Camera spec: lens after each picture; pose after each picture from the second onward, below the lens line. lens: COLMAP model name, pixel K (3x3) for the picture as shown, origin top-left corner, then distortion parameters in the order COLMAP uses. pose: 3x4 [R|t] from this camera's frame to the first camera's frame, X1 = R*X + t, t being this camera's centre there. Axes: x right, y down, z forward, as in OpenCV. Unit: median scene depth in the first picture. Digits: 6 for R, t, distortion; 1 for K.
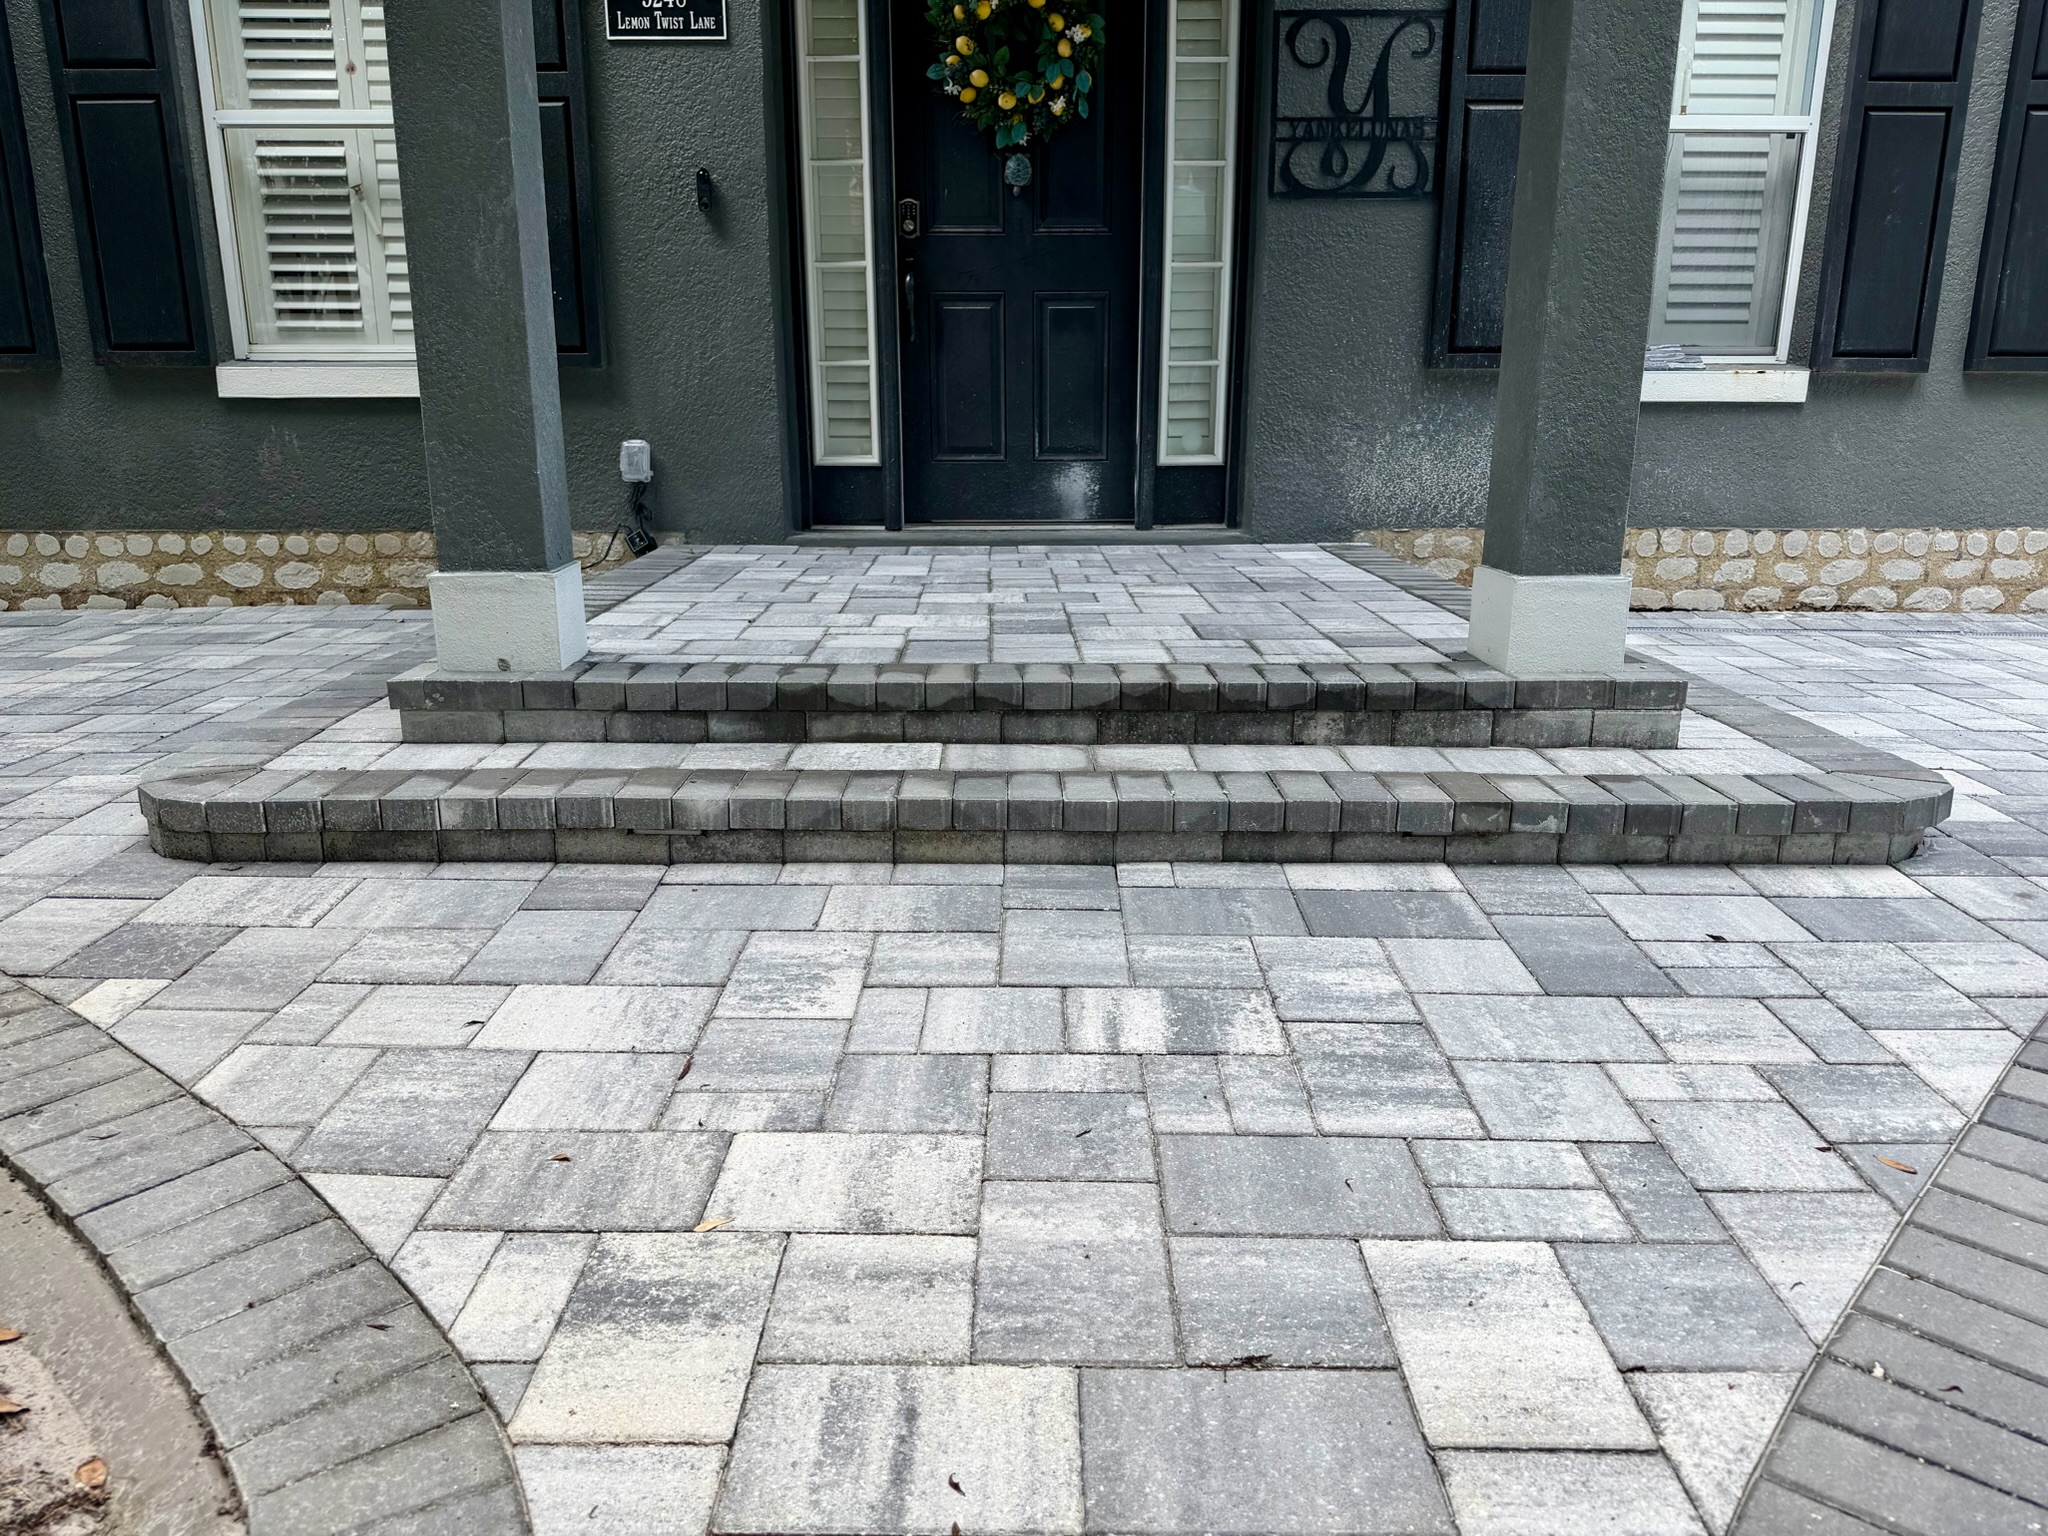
lens RADIAL K [[1443.3, 0, 1020.7], [0, 1443.3, 766.6], [0, 0, 1]] dist [0.065165, -0.022065]
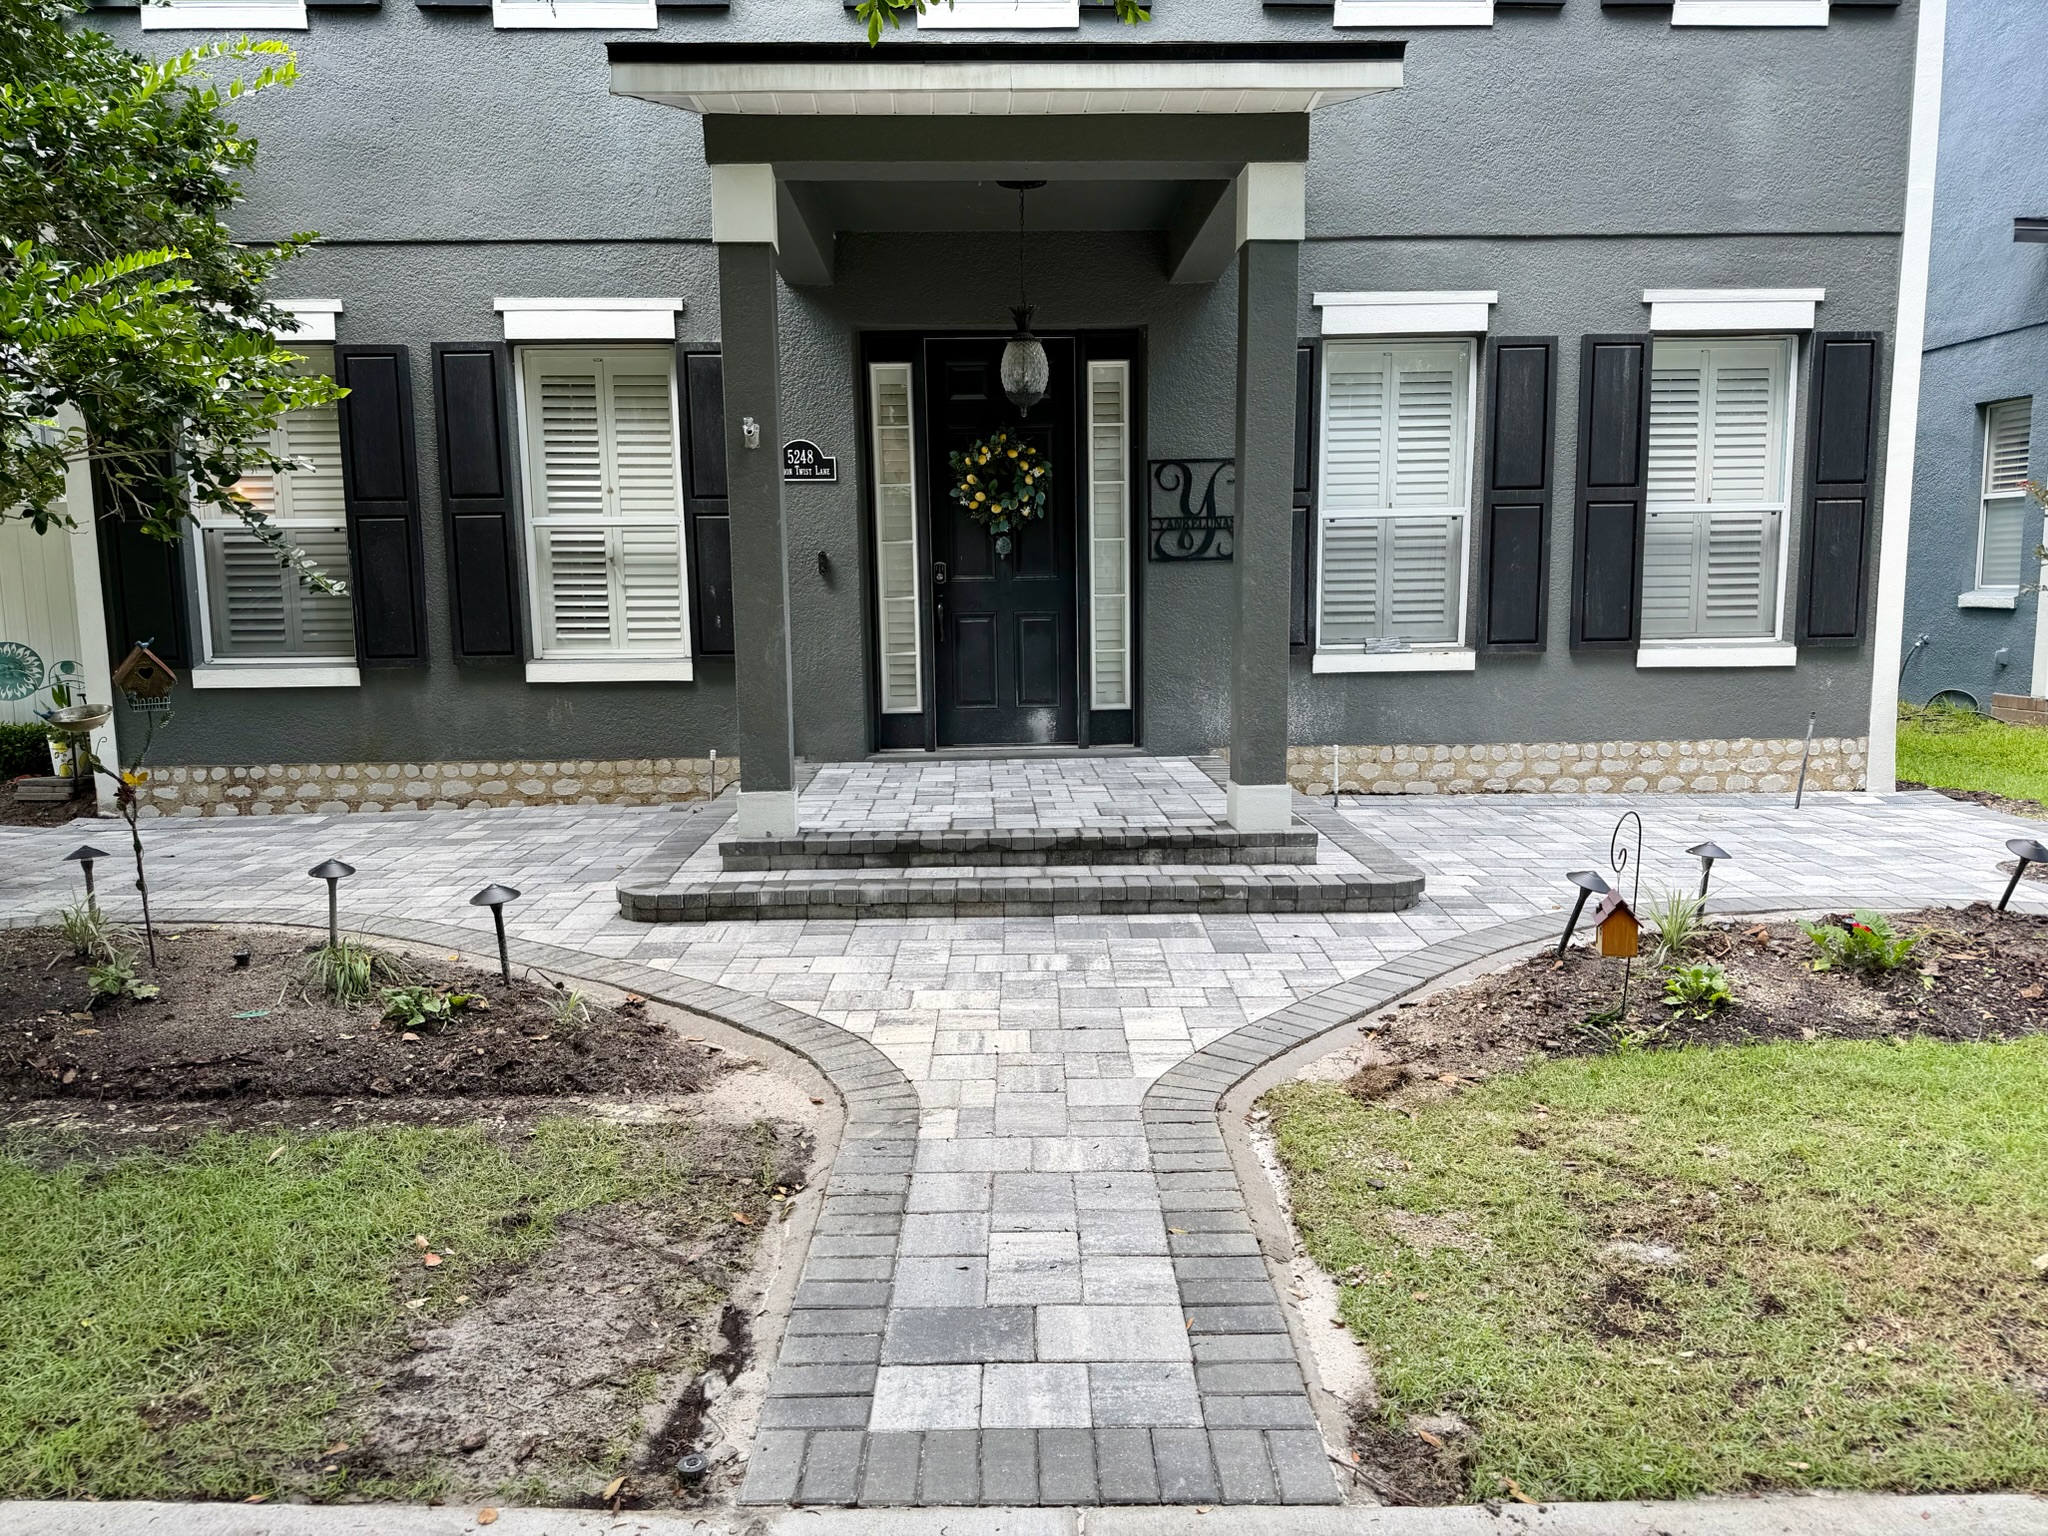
lens RADIAL K [[1443.3, 0, 1027.3], [0, 1443.3, 766.3], [0, 0, 1]] dist [0.065165, -0.022065]
pose [[0.999781, -0.015809, 0.013678, -0.001173], [0.017349, 0.992505, -0.120970, 0.056768], [-0.011663, 0.121181, 0.992562, -0.672735]]
